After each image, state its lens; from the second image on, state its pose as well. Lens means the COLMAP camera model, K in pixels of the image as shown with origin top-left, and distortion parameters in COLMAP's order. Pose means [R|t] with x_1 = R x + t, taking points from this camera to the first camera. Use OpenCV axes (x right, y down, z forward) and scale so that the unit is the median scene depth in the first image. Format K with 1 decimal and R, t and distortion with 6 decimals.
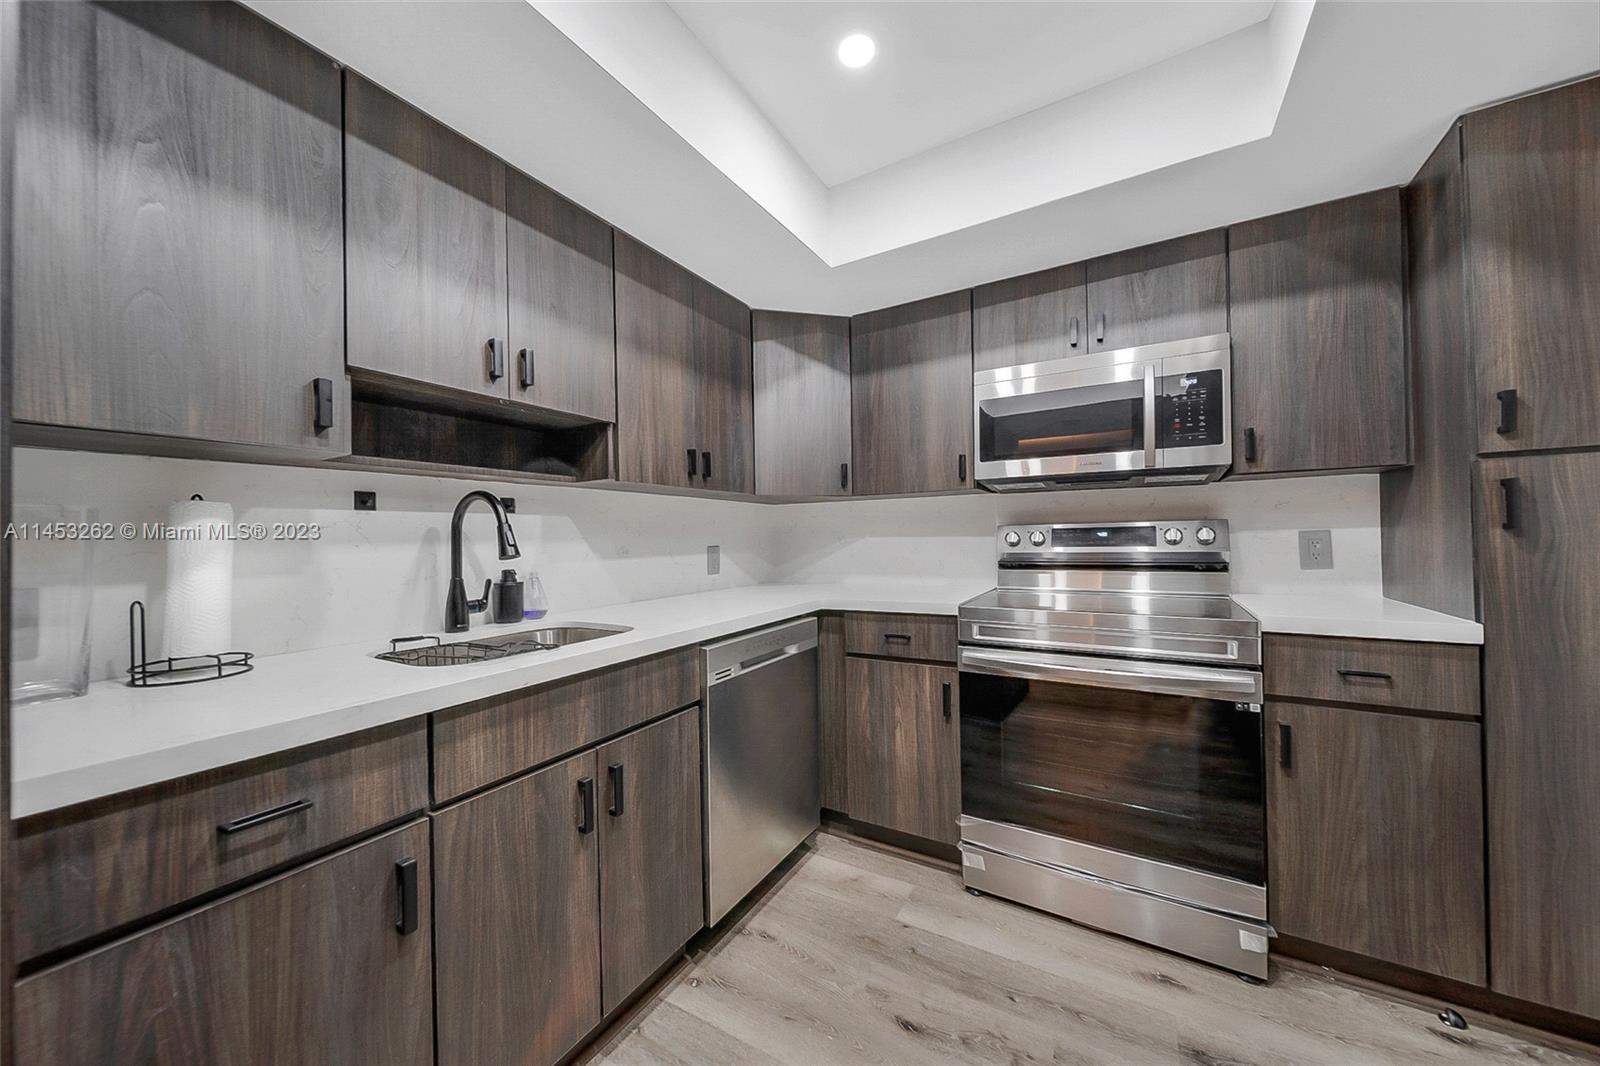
lens RADIAL K [[557.1, 0, 801.9], [0, 557.1, 534.0], [0, 0, 1]] dist [0.000775, -0.001379]
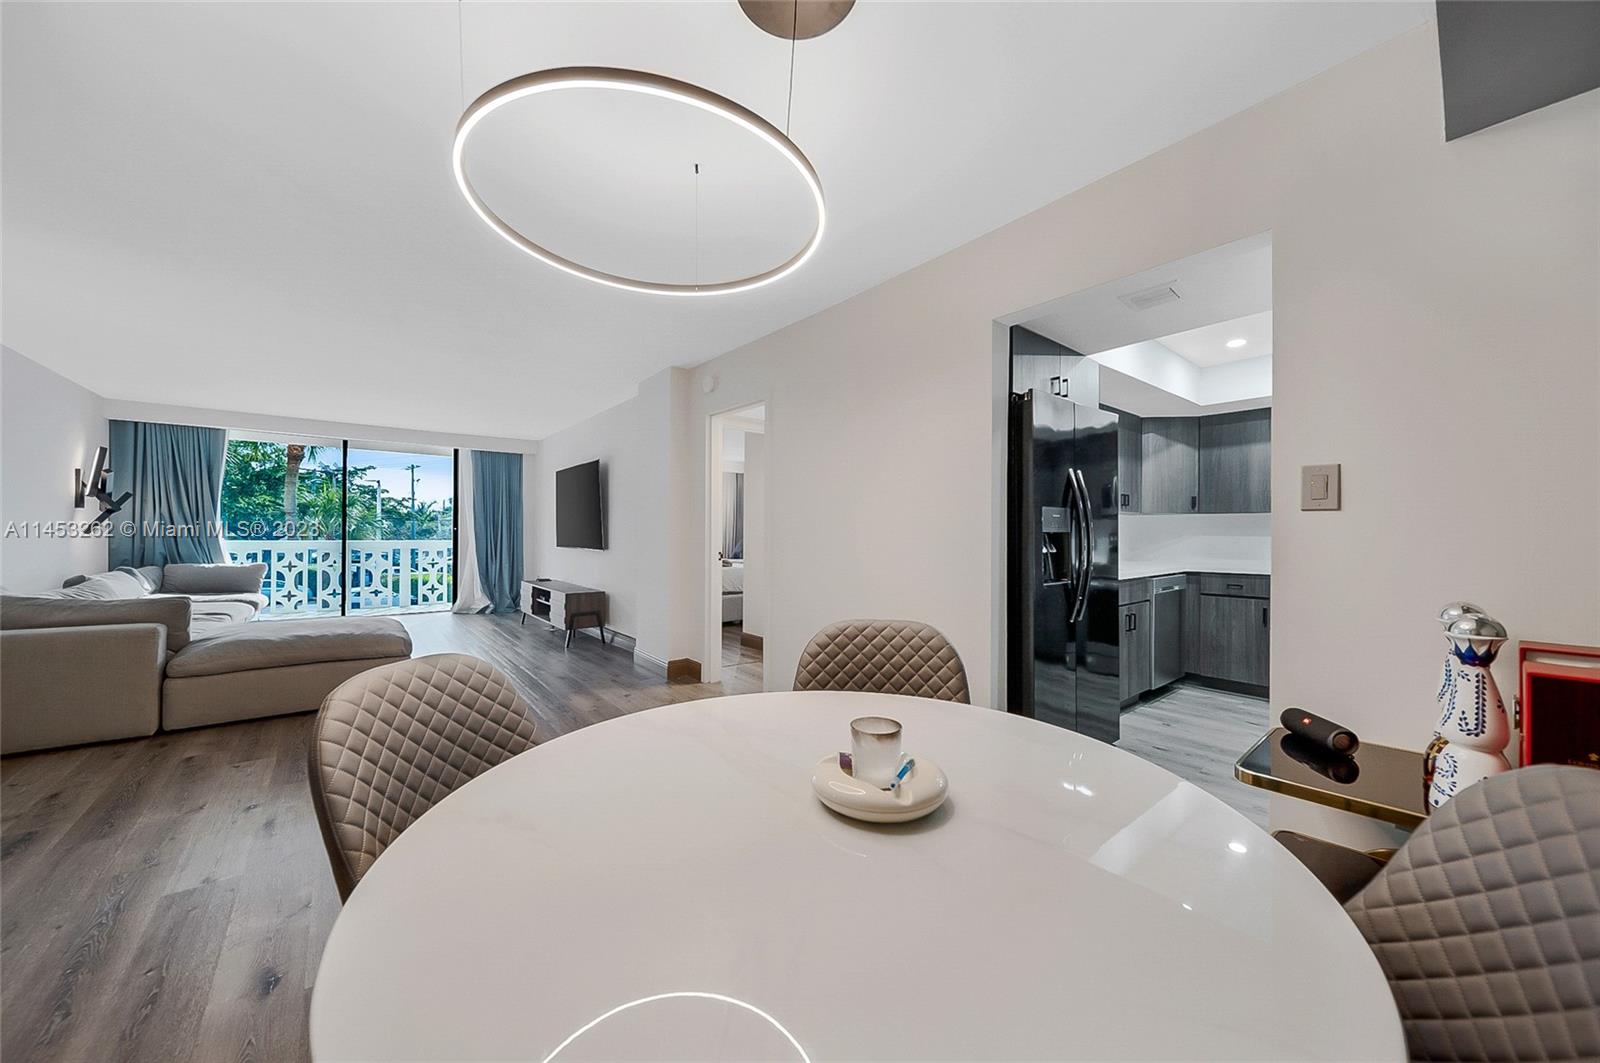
lens RADIAL K [[557.1, 0, 800.5], [0, 557.1, 530.8], [0, 0, 1]] dist [0.000775, -0.001379]
pose [[0.931908, 0.020692, -0.362103, -0.722712], [-0.018878, 0.999785, 0.008547, -0.002248], [0.362202, -0.001129, 0.932099, -1.855185]]
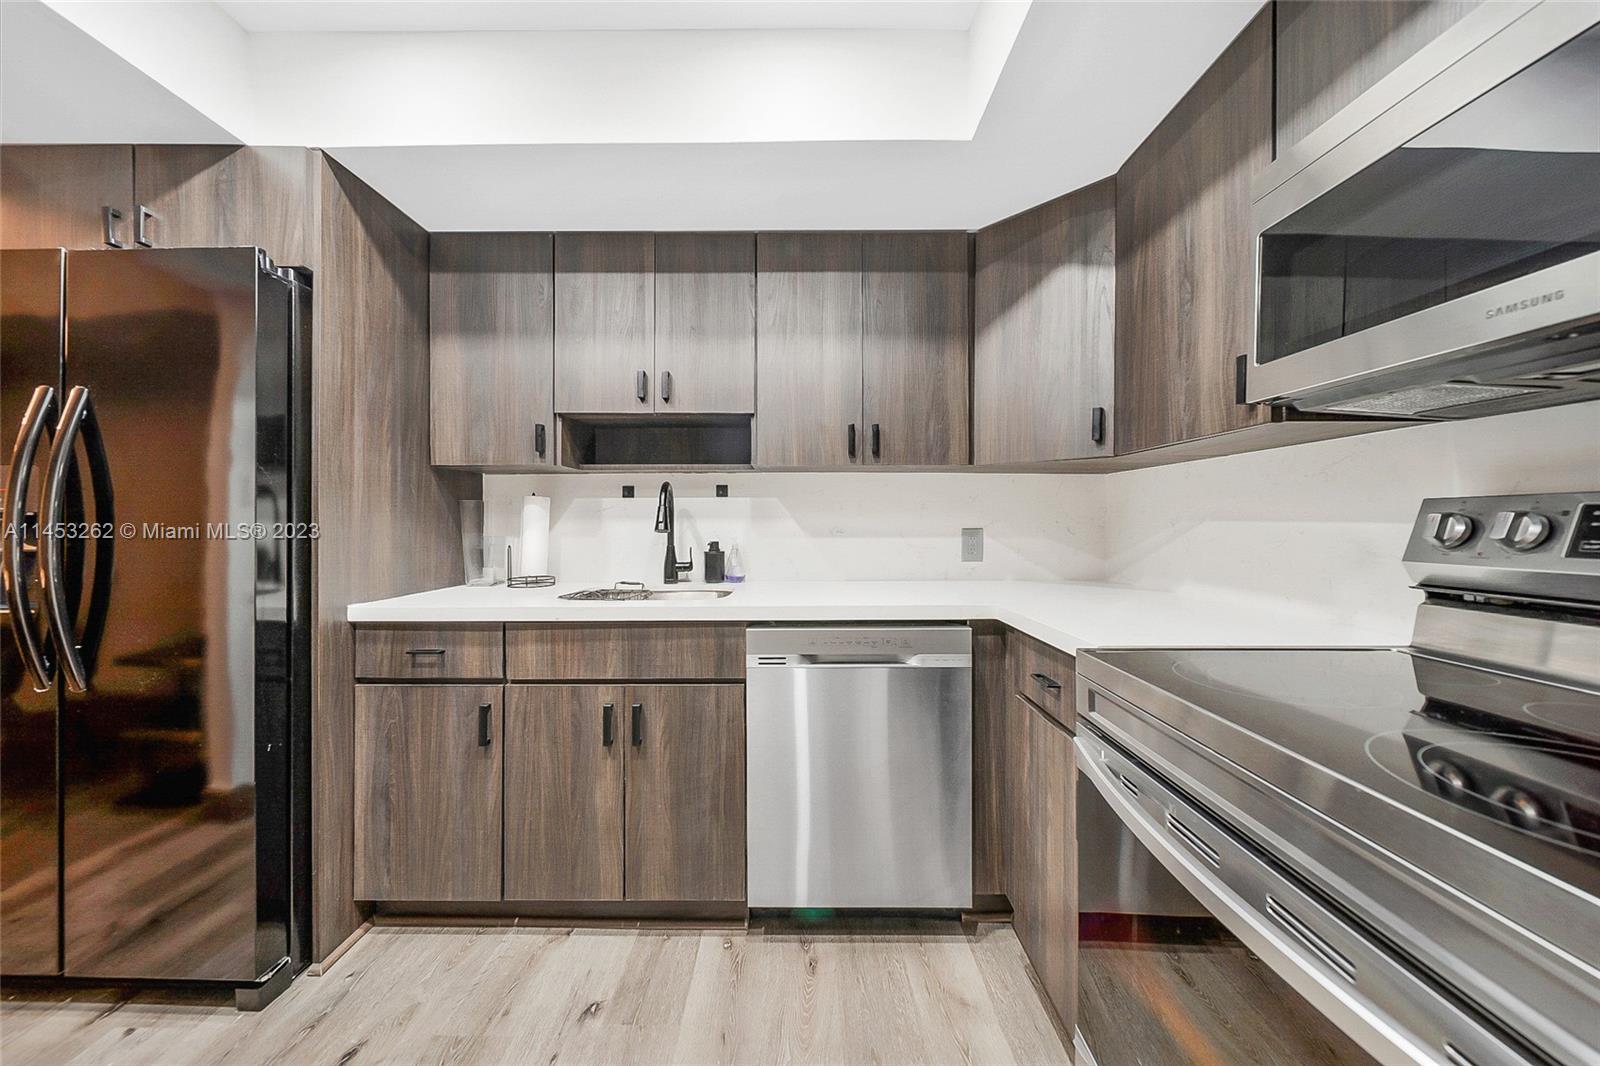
lens RADIAL K [[557.1, 0, 807.0], [0, 557.1, 522.7], [0, 0, 1]] dist [0.000775, -0.001379]
pose [[0.498570, 0.018332, -0.866656, 0.718516], [-0.002051, 0.999798, 0.019969, -0.004774], [0.866847, -0.008179, 0.498507, 0.575229]]
